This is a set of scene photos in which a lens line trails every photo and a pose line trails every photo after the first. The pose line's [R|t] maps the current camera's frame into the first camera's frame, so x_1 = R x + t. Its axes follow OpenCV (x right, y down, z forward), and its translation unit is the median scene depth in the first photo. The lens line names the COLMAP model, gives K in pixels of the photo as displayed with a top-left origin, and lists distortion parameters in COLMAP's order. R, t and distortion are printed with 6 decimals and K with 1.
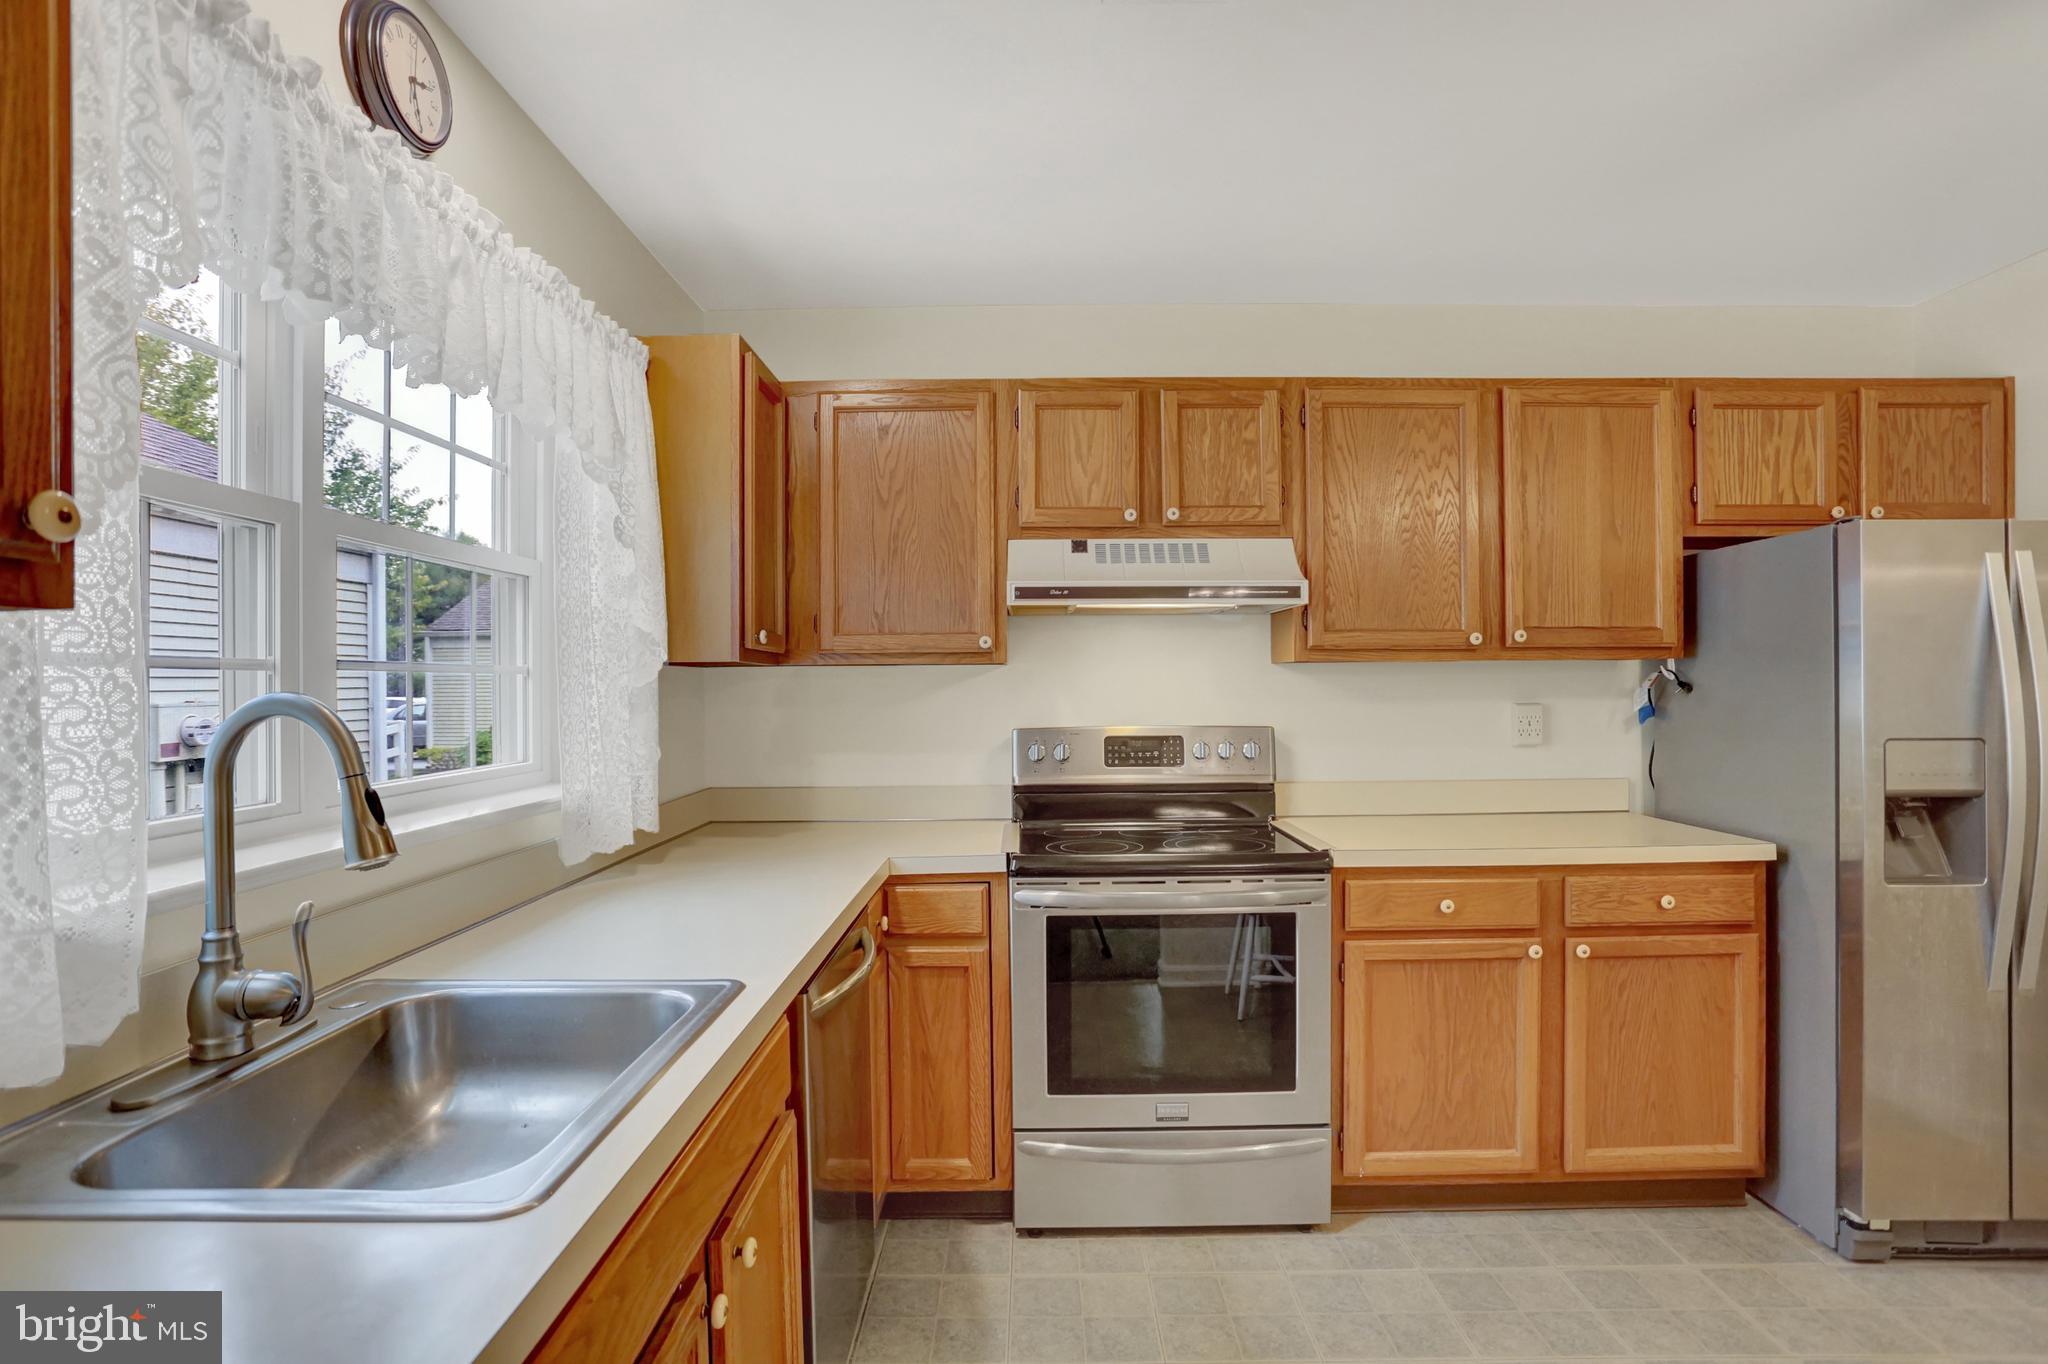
lens RADIAL K [[1066.2, 0, 1024.0], [0, 1066.2, 682.0], [0, 0, 1]] dist [-0.059495, 0.027186]
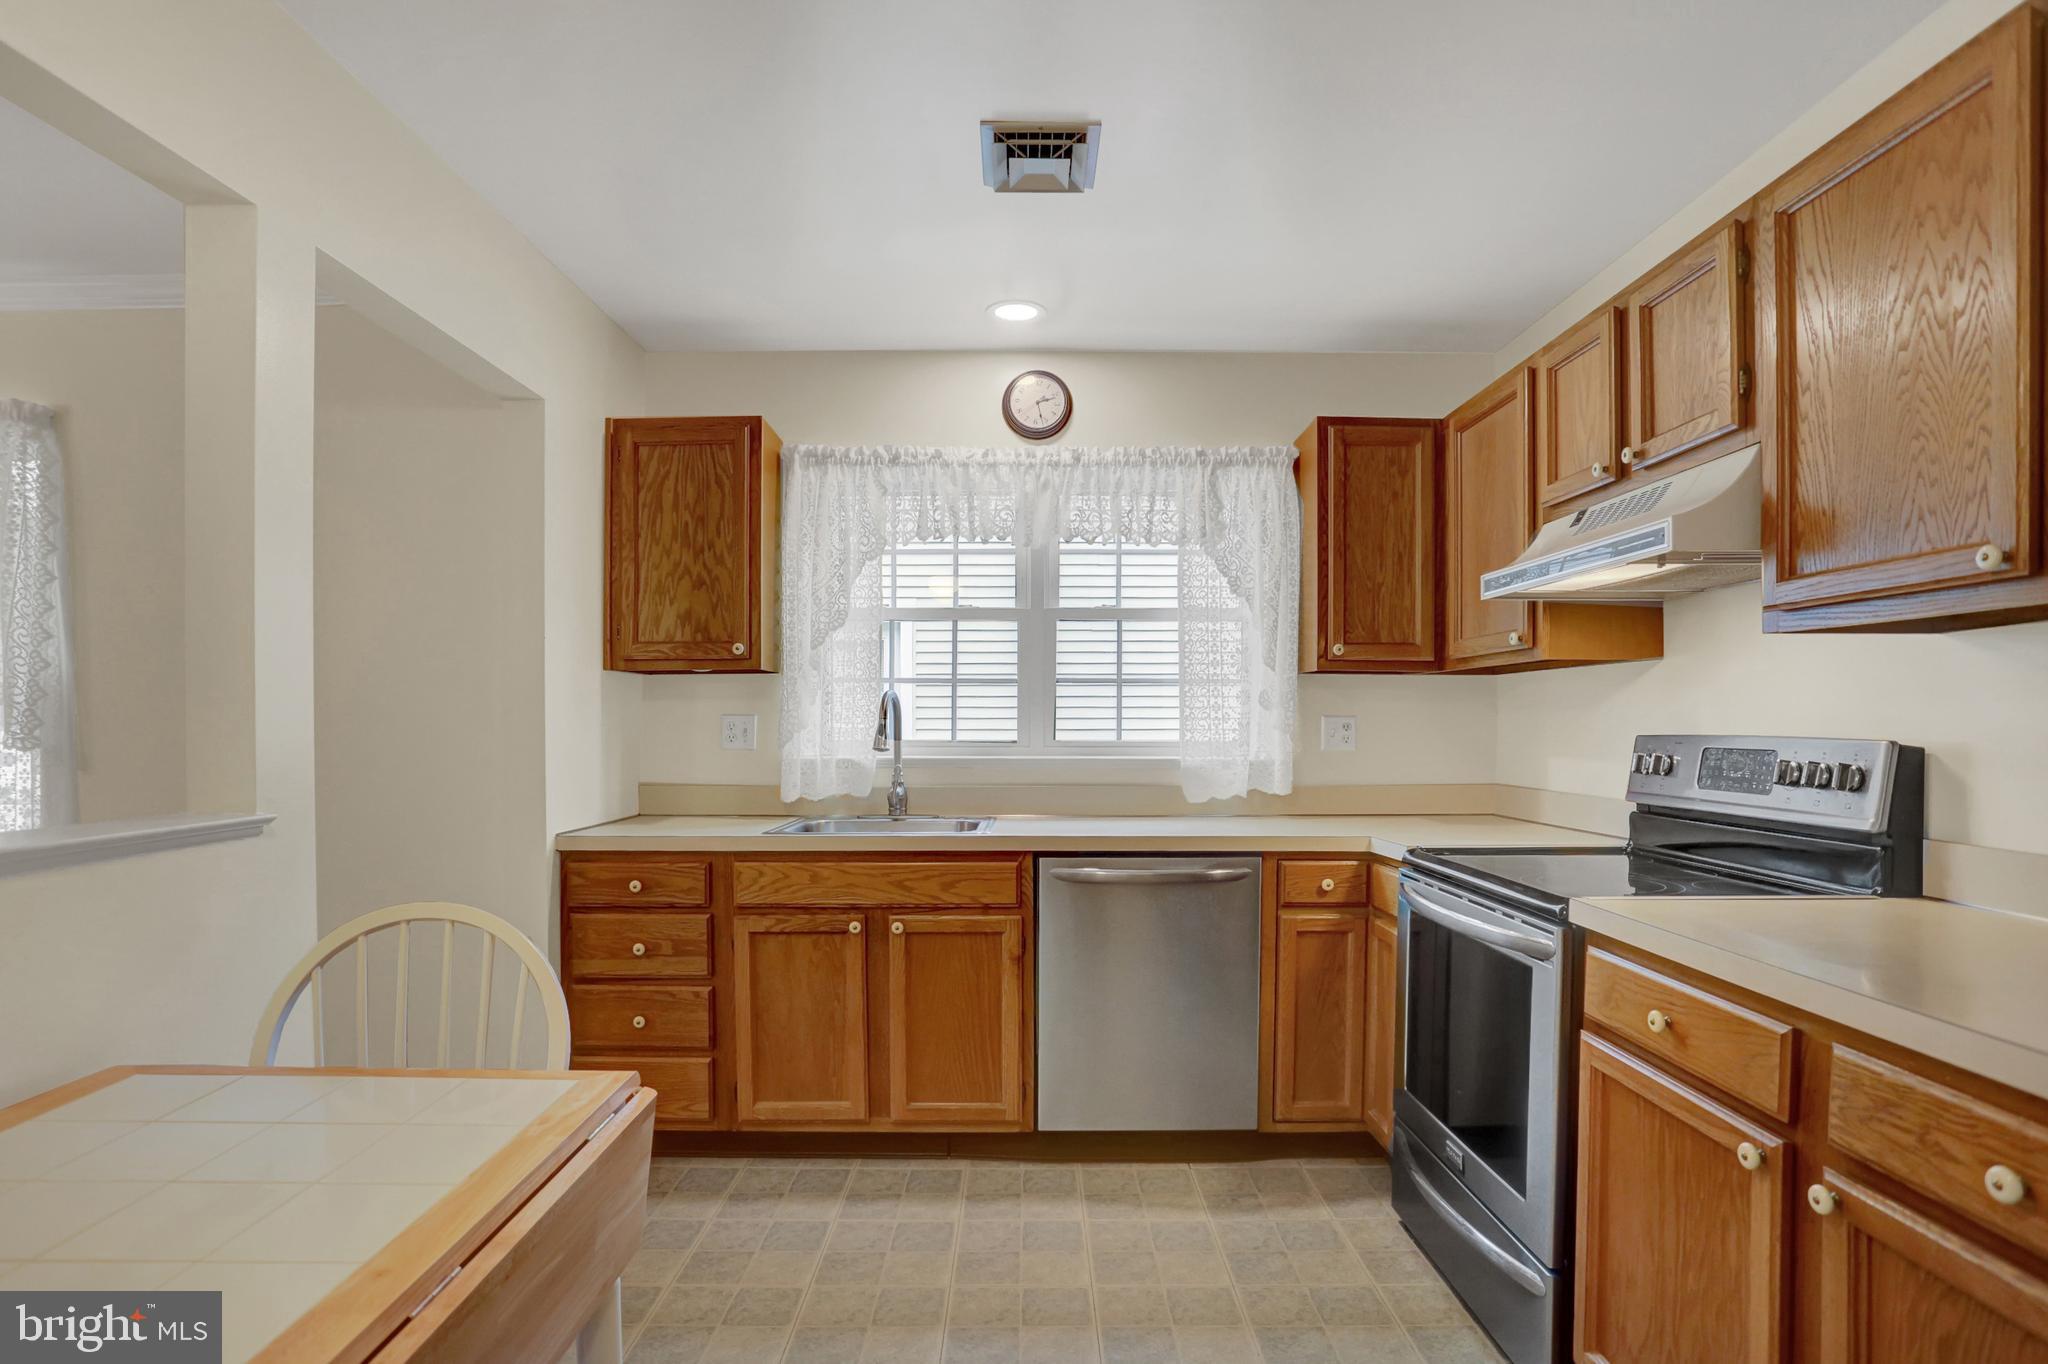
lens RADIAL K [[1099.0, 0, 1022.5], [0, 1099.0, 712.8], [0, 0, 1]] dist [-0.067460, 0.049557]
pose [[-0.021969, -0.001190, -0.999758, 0.919303], [0.002205, 0.999997, -0.001238, 0.028636], [0.999756, -0.002232, -0.021966, 0.569349]]
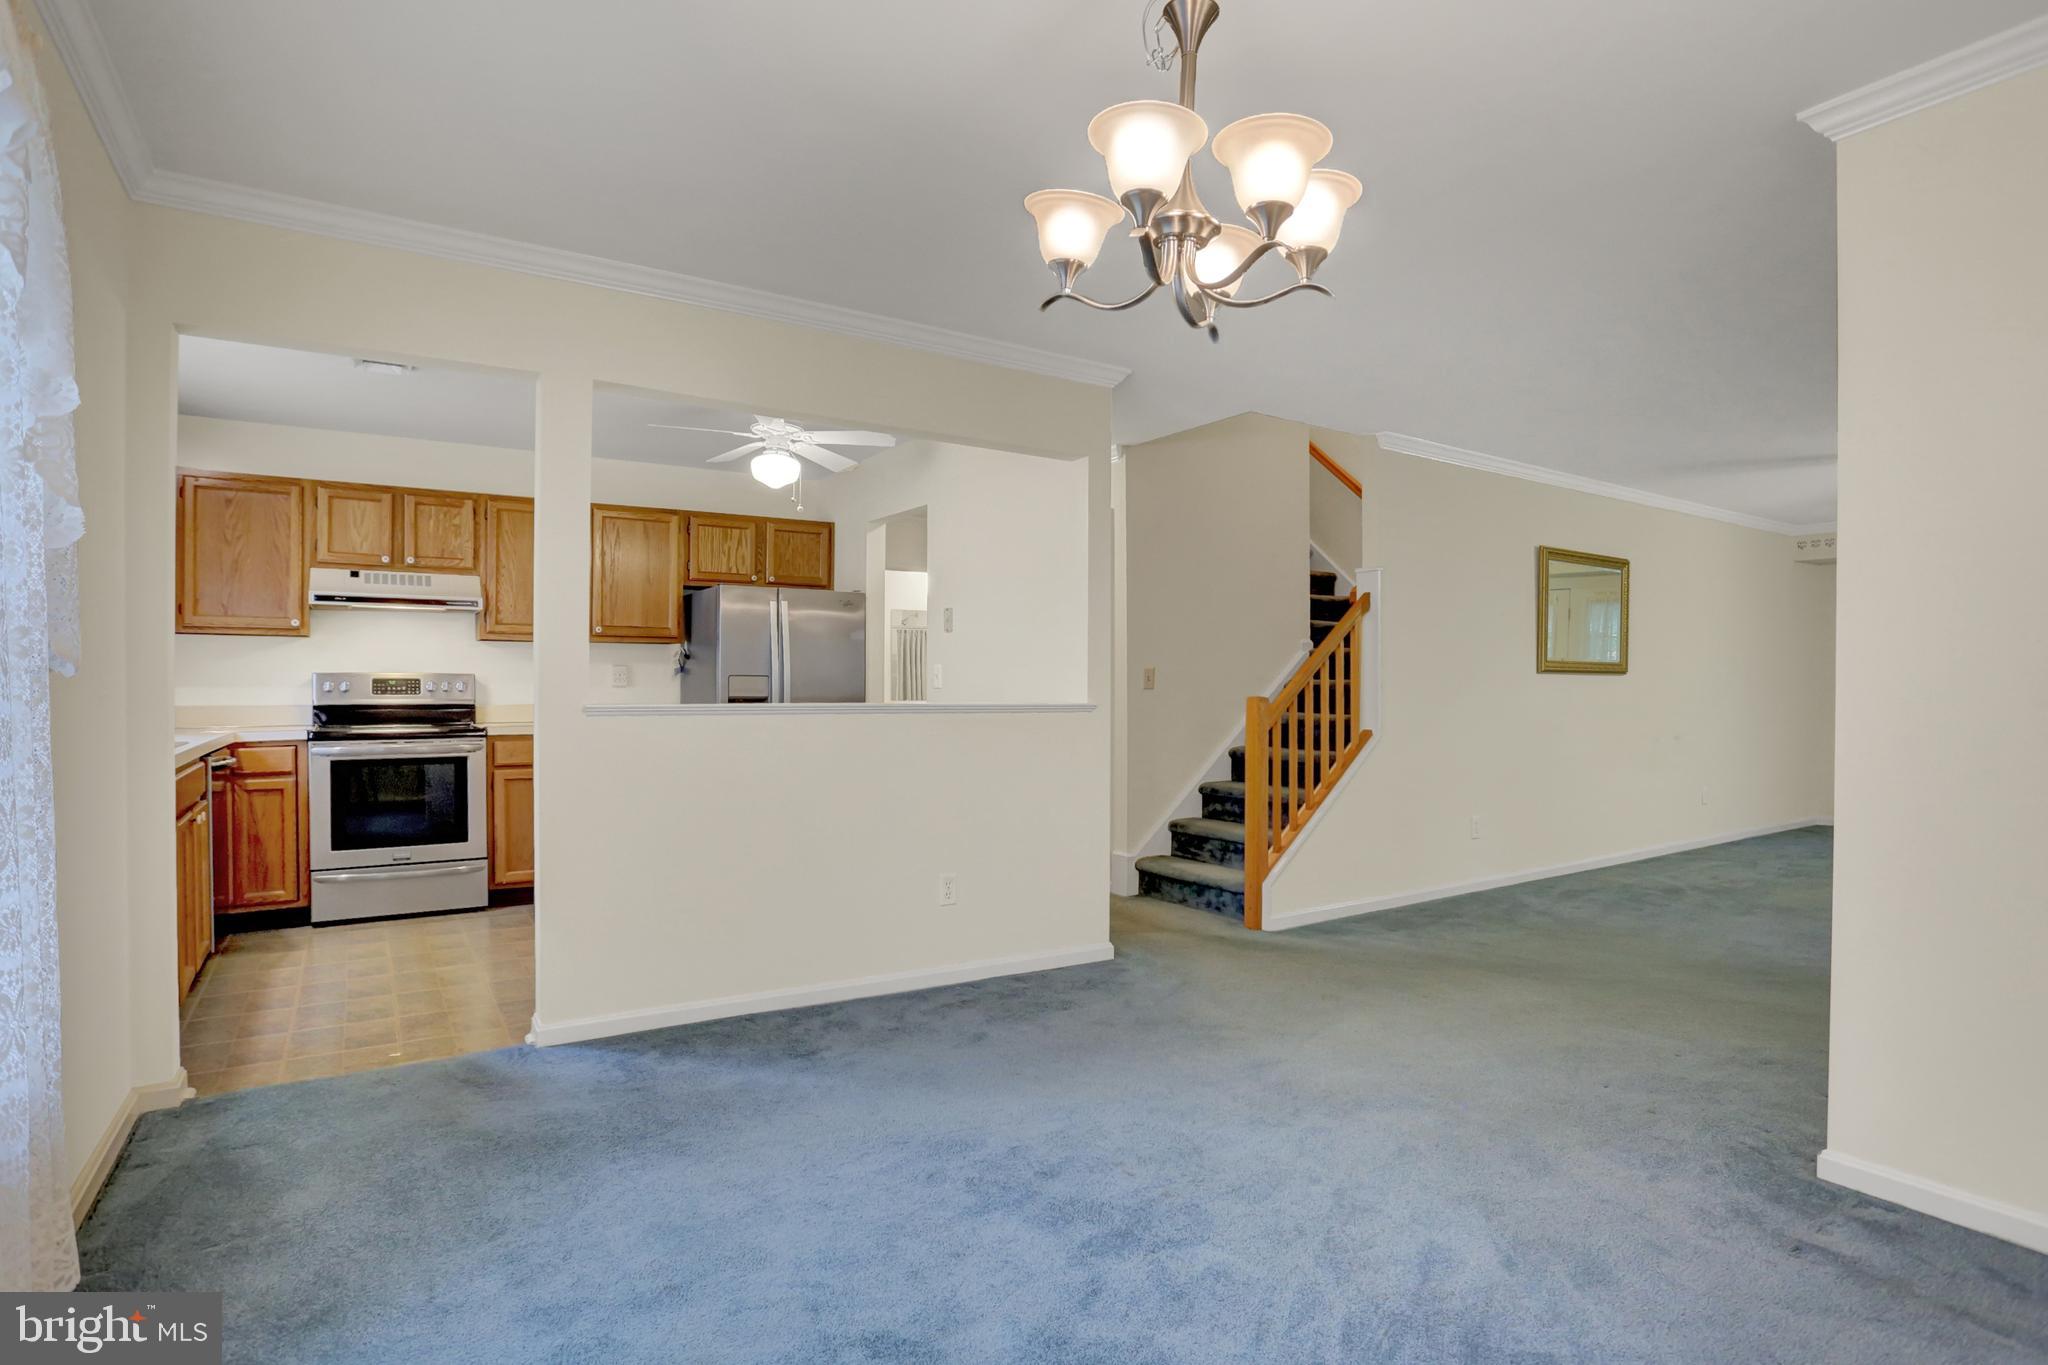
lens RADIAL K [[1066.2, 0, 1024.0], [0, 1066.2, 682.5], [0, 0, 1]] dist [-0.059495, 0.027186]
pose [[0.837046, 0.008836, 0.547061, 0.033860], [-0.009662, 0.999952, -0.001367, 0.055528], [-0.547047, -0.004141, 0.837092, -1.194185]]
